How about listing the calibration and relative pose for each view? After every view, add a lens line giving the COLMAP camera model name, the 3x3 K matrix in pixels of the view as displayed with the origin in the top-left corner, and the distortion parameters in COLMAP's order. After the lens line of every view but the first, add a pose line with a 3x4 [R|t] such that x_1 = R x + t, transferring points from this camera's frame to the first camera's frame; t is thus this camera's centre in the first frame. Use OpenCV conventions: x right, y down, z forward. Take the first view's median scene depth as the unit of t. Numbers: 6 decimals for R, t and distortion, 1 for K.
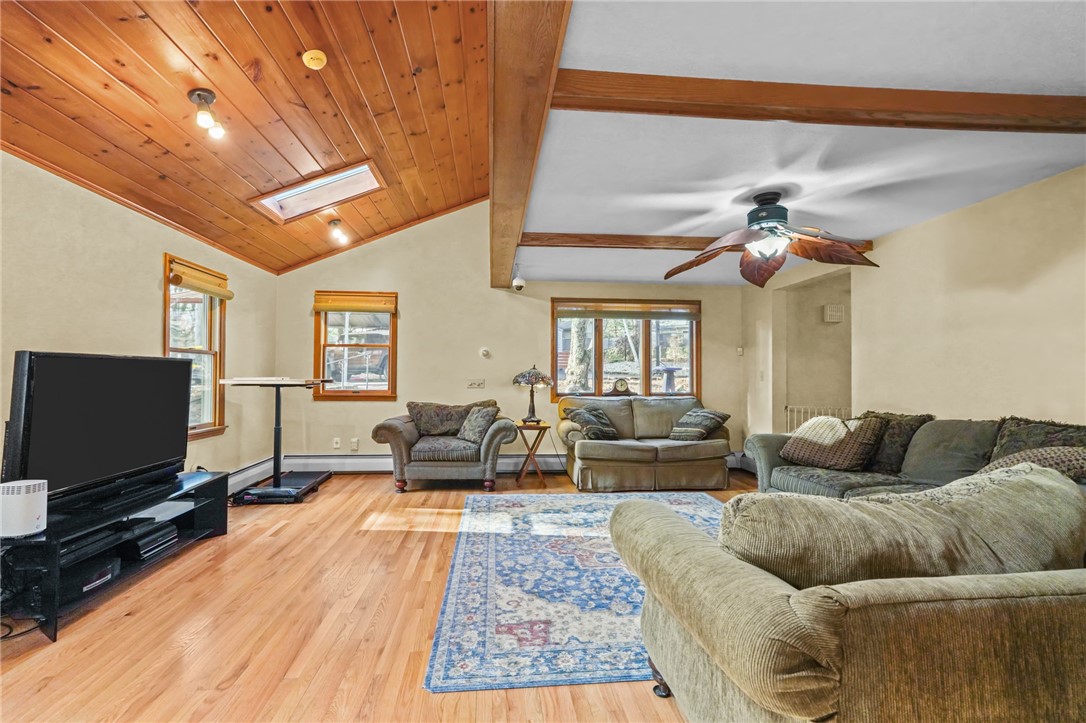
lens RADIAL K [[491.9, 0, 545.0], [0, 491.9, 360.3], [0, 0, 1]] dist [-0.011732, 0.004575]
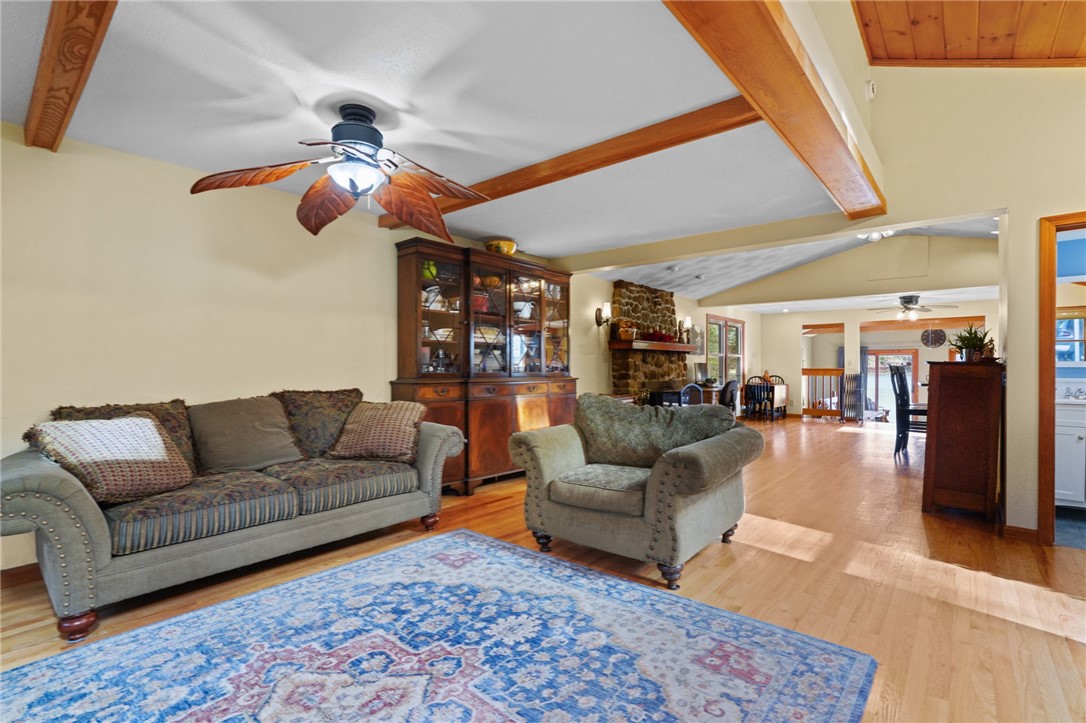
lens RADIAL K [[491.9, 0, 552.6], [0, 491.9, 365.2], [0, 0, 1]] dist [-0.011732, 0.004575]
pose [[-0.683626, -0.006309, 0.729805, -0.359559], [-0.022717, 0.999662, -0.012638, 0.066180], [-0.729479, -0.025218, -0.683538, 1.517612]]
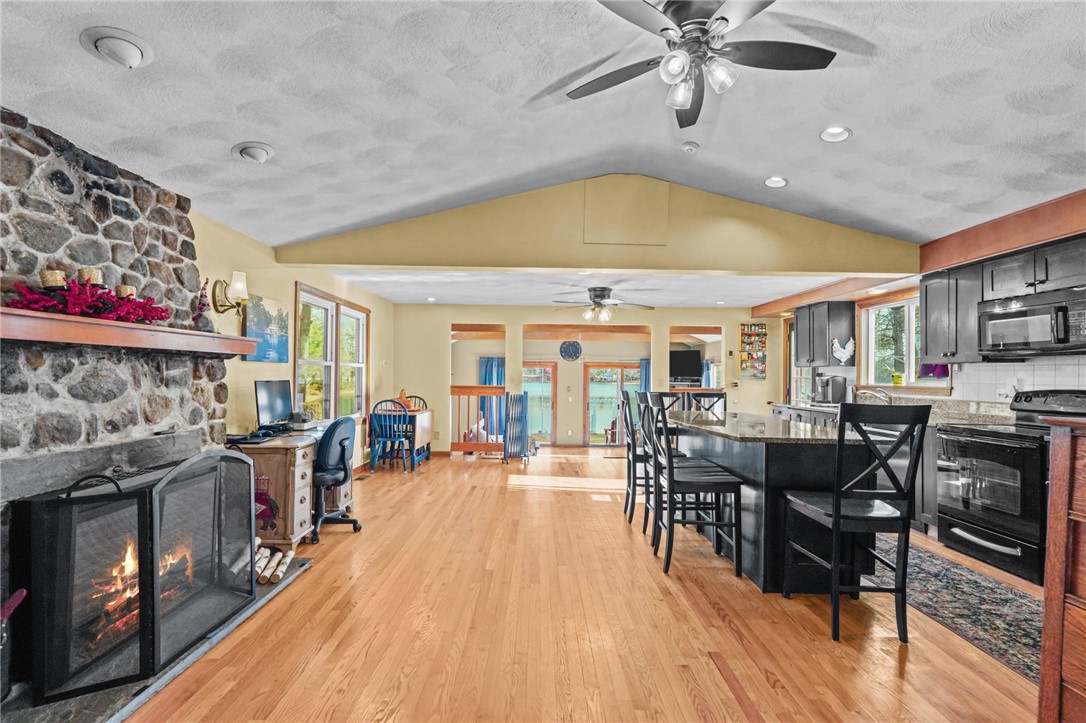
lens RADIAL K [[491.9, 0, 547.7], [0, 491.9, 375.5], [0, 0, 1]] dist [-0.011732, 0.004575]
pose [[-0.995023, -0.018827, 0.097847, -0.202026], [-0.021169, 0.999512, -0.022961, 0.049554], [-0.097367, -0.024918, -0.994937, 1.187439]]
